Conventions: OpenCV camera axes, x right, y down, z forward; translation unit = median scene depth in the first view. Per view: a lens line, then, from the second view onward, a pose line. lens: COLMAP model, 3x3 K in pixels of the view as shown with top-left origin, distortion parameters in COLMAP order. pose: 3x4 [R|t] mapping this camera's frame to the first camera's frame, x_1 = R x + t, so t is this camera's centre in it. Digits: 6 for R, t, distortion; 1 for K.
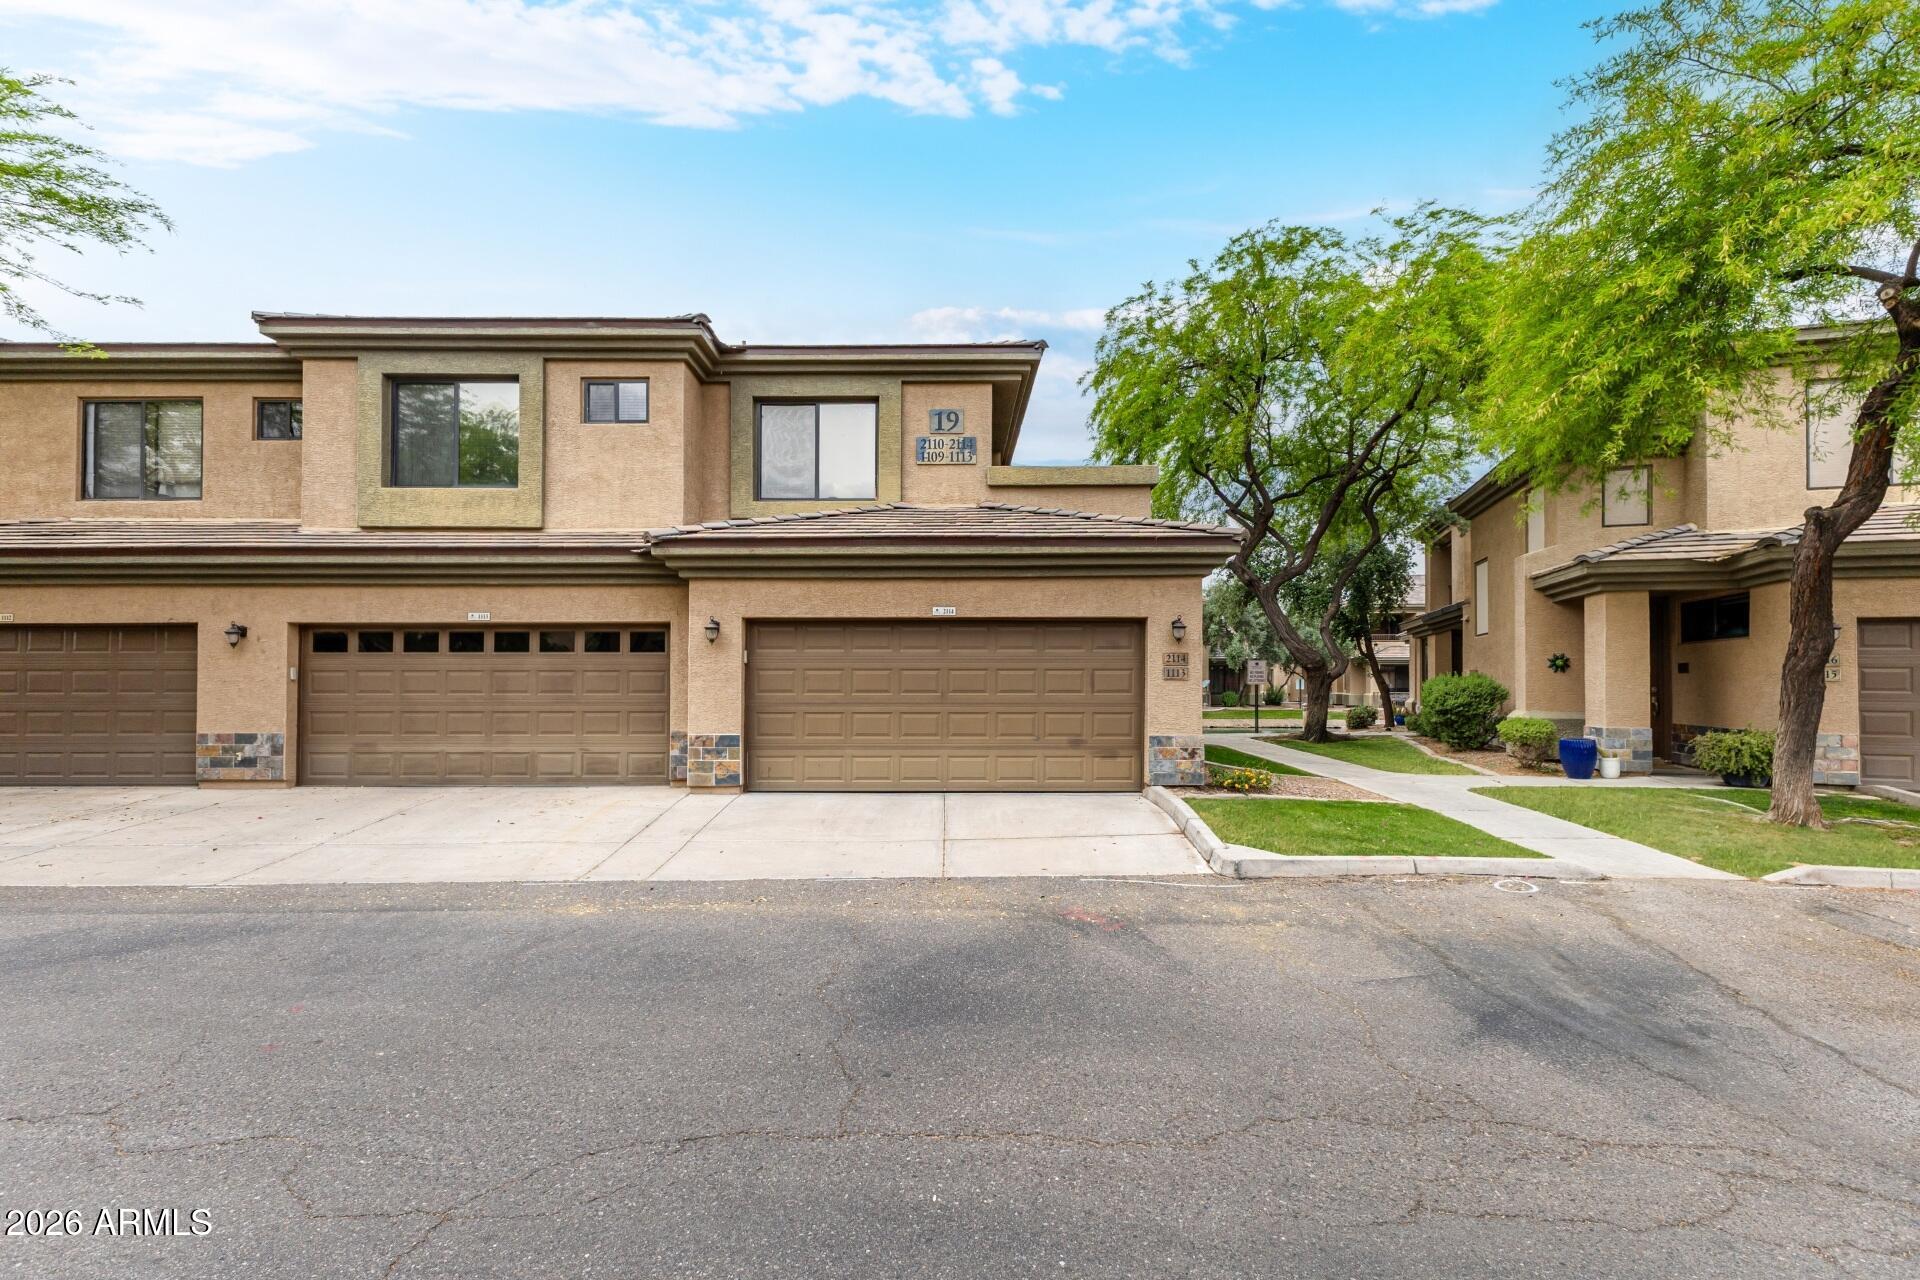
lens RADIAL K [[844.0, 0, 961.7], [0, 844.0, 667.0], [0, 0, 1]] dist [0.002442, 0.000069]
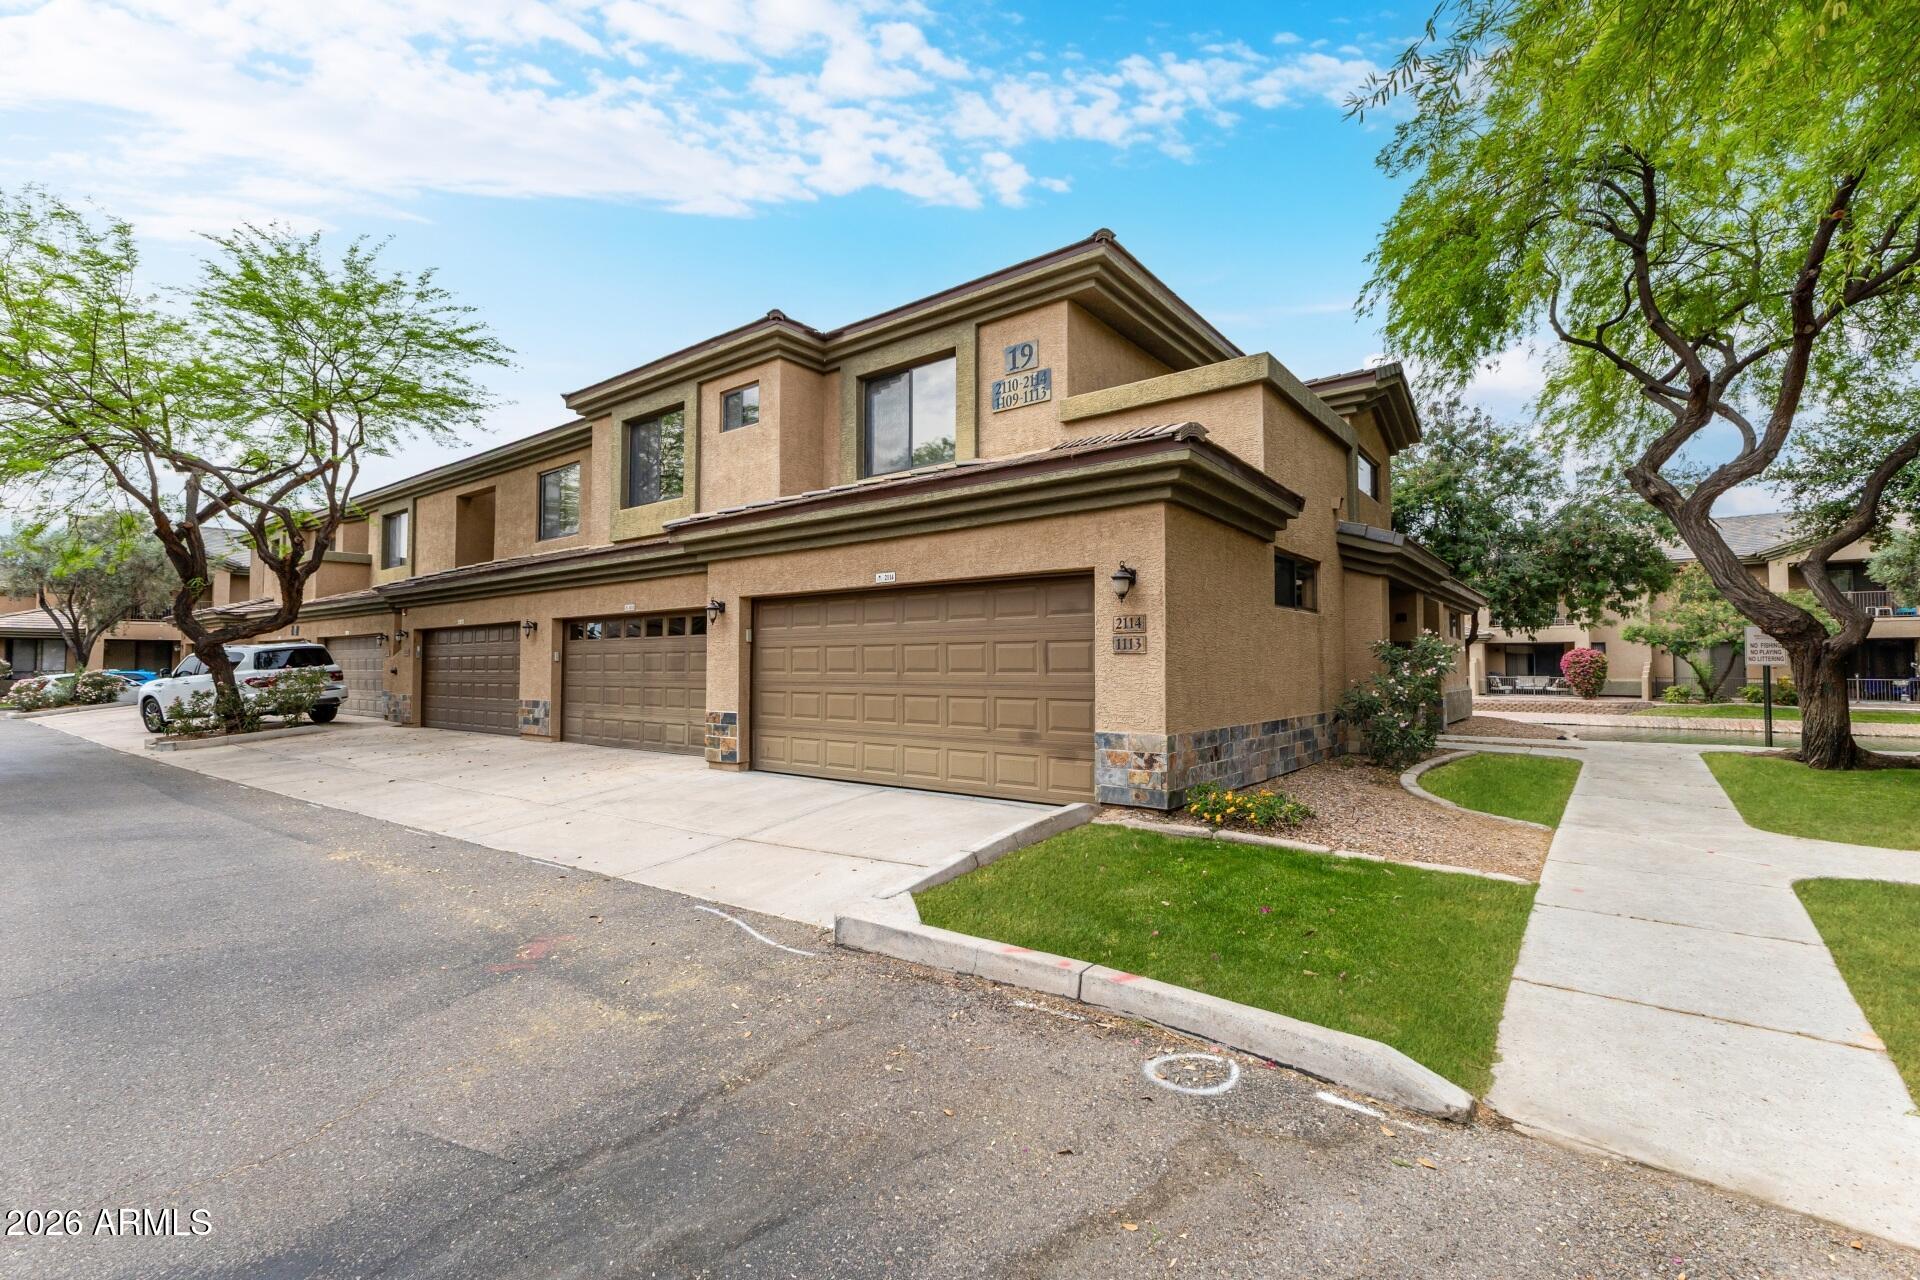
lens RADIAL K [[837.1, 0, 959.2], [0, 837.1, 631.4], [0, 0, 1]] dist [0.002195, -0.000004]
pose [[0.794486, -0.027183, -0.606673, 0.522508], [0.013366, 0.999538, -0.027282, 0.012865], [0.607135, 0.013567, 0.794483, 0.338963]]
